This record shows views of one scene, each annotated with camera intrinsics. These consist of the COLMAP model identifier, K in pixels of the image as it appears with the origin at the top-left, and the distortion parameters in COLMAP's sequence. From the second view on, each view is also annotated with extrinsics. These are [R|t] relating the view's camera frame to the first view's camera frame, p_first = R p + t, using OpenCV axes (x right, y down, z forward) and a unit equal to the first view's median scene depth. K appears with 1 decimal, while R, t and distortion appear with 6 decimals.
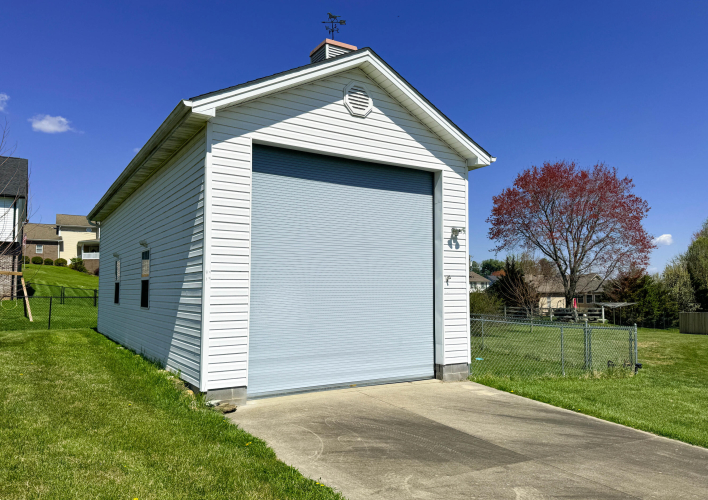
lens RADIAL K [[522.8, 0, 351.9], [0, 522.8, 251.3], [0, 0, 1]] dist [-0.004205, -0.003478]
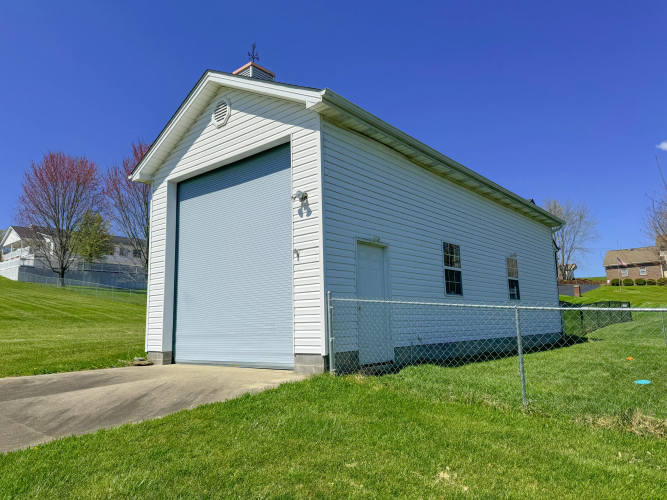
lens RADIAL K [[472.6, 0, 331.6], [0, 472.6, 247.1], [0, 0, 1]] dist [0.024249, -0.023884]
pose [[0.318027, -0.163422, -0.933891, 0.926476], [0.100156, 0.985311, -0.138313, 0.155117], [0.942776, -0.049548, 0.329724, 0.793831]]
